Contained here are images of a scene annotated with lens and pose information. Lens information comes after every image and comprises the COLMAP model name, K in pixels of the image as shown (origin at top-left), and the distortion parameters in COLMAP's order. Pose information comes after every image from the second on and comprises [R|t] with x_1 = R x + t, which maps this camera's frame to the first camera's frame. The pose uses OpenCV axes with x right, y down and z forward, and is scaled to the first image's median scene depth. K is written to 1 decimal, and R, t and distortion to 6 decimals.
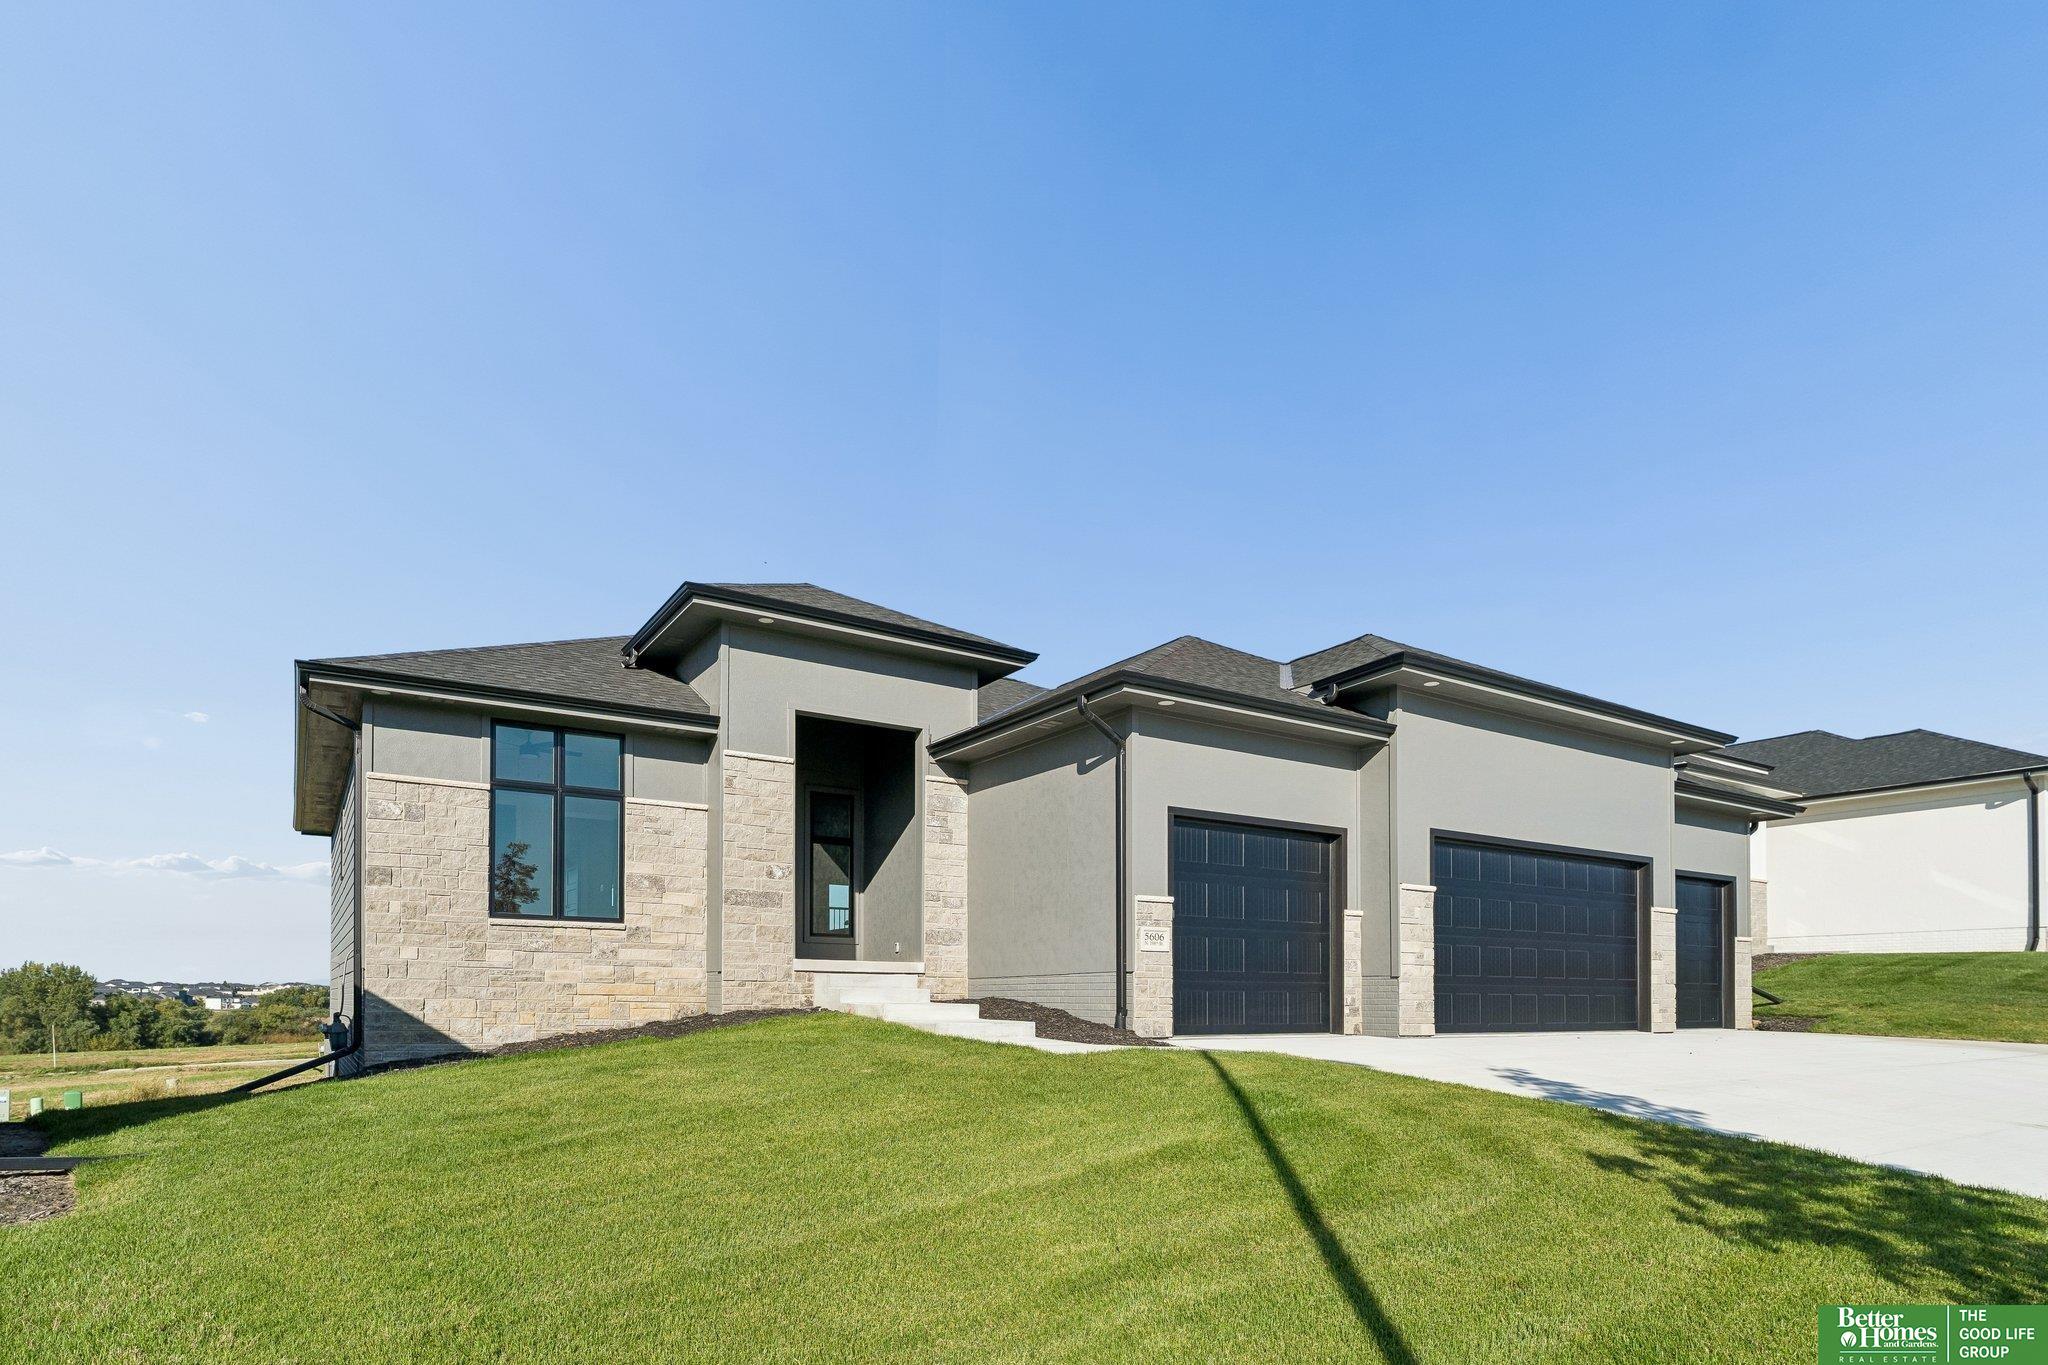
lens RADIAL K [[1080.9, 0, 1023.3], [0, 1080.9, 763.8], [0, 0, 1]] dist [0.001019, -0.000021]
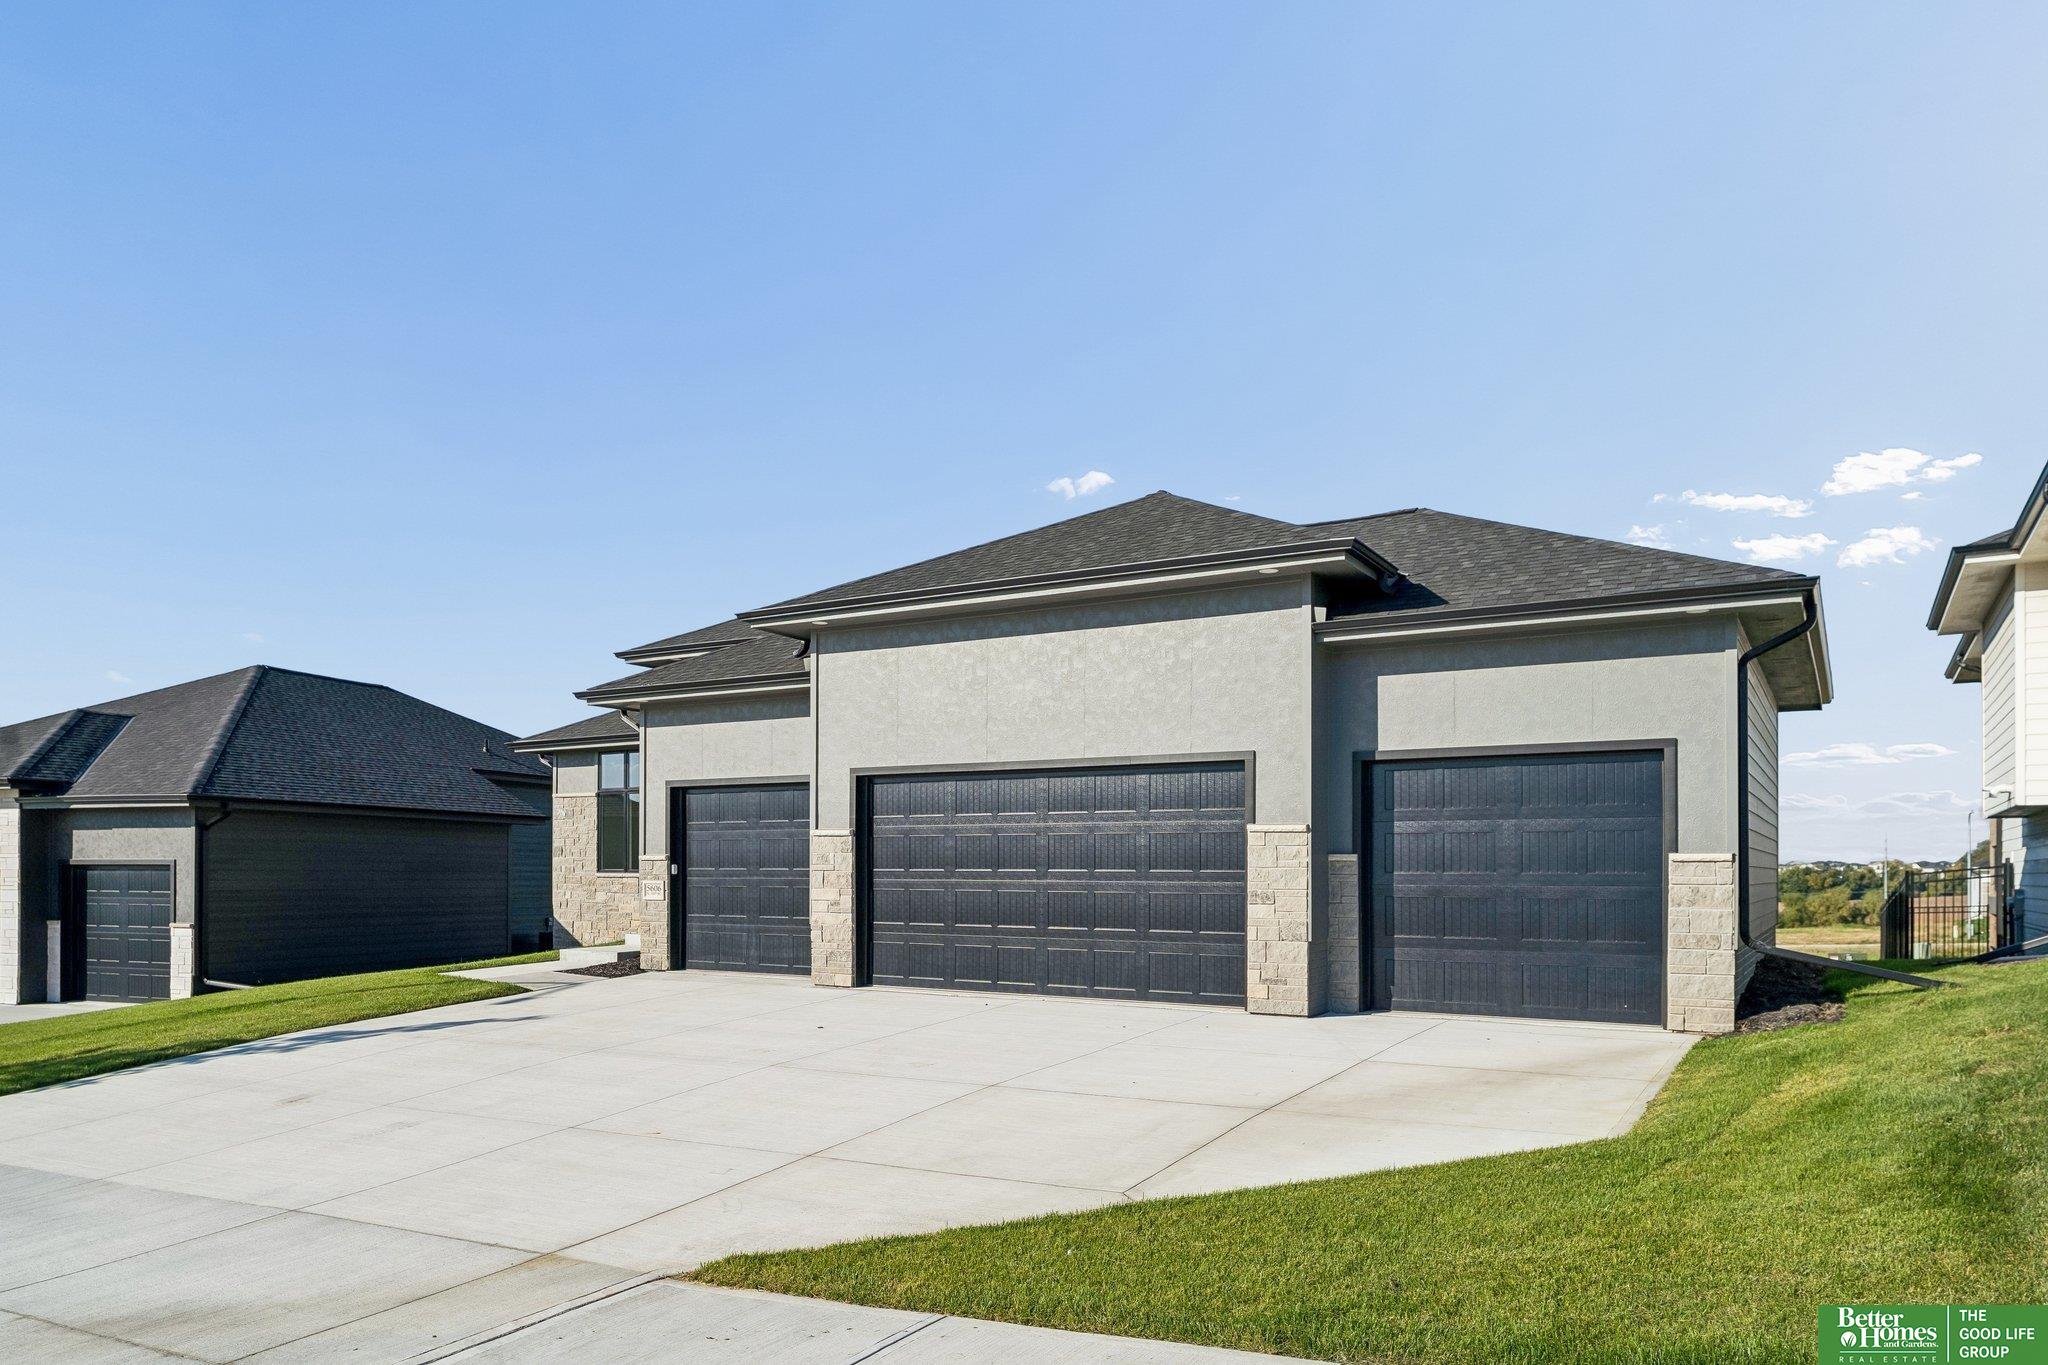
lens RADIAL K [[1301.5, 0, 1165.1], [0, 1301.5, 609.5], [0, 0, 1]] dist [-0.001599, -0.000186]
pose [[0.492741, -0.173999, -0.852602, 1.595734], [0.181157, 0.978848, -0.095069, 0.086289], [0.851110, -0.107610, 0.513840, 0.696701]]
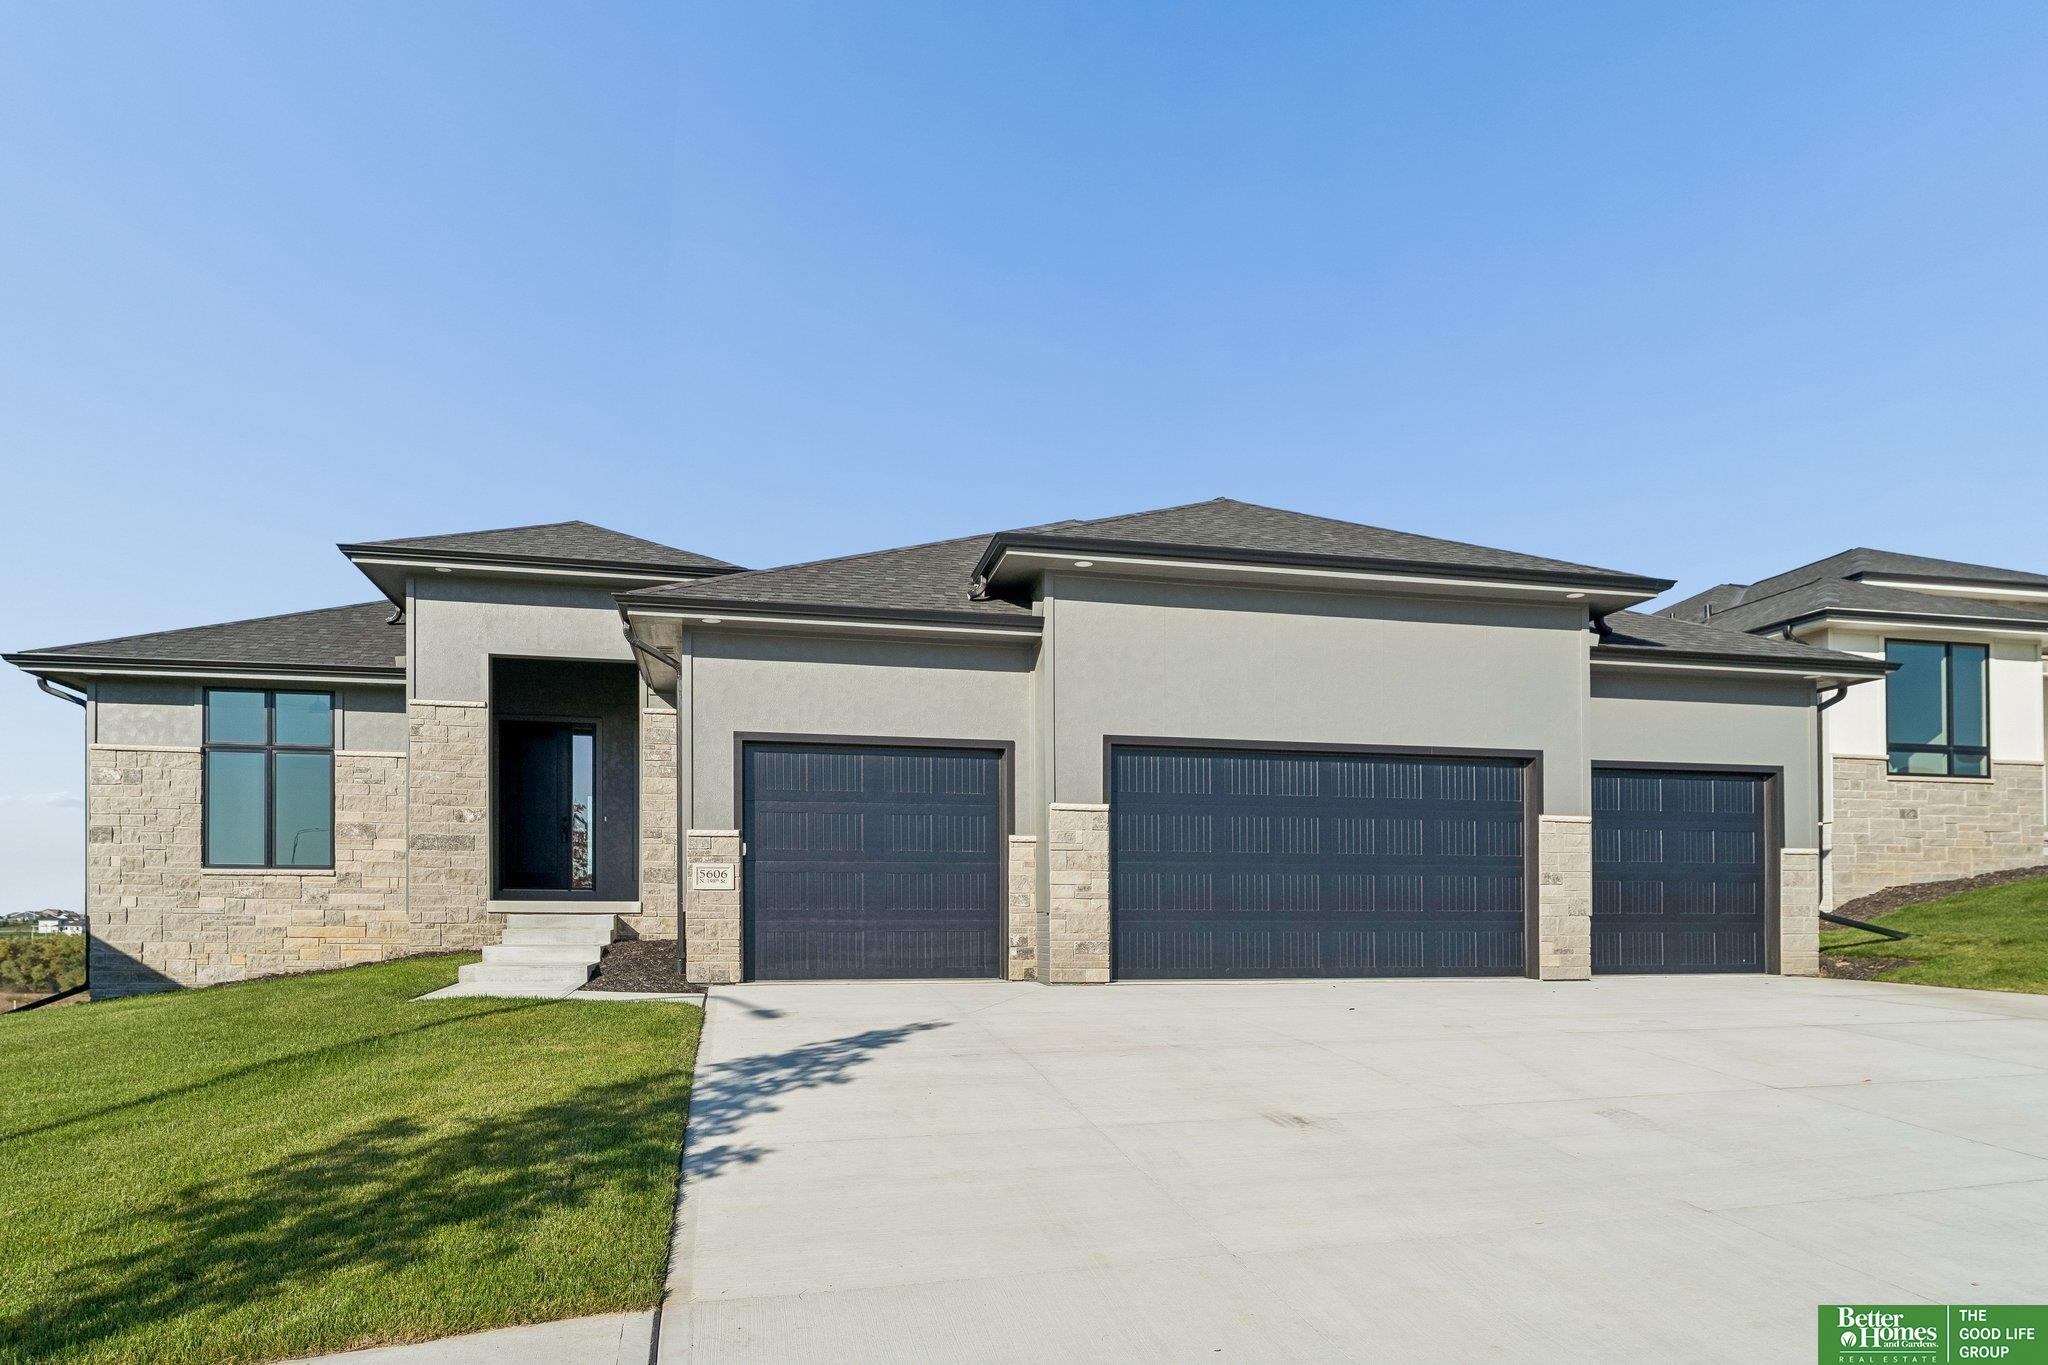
lens RADIAL K [[1208.0, 0, 1024.0], [0, 1208.0, 682.5], [0, 0, 1]] dist [0.002685, 0.000260]
pose [[0.942916, -0.070953, -0.325384, 0.655559], [0.075325, 0.997159, 0.000842, 0.014483], [0.324400, -0.025303, 0.945582, 0.102871]]
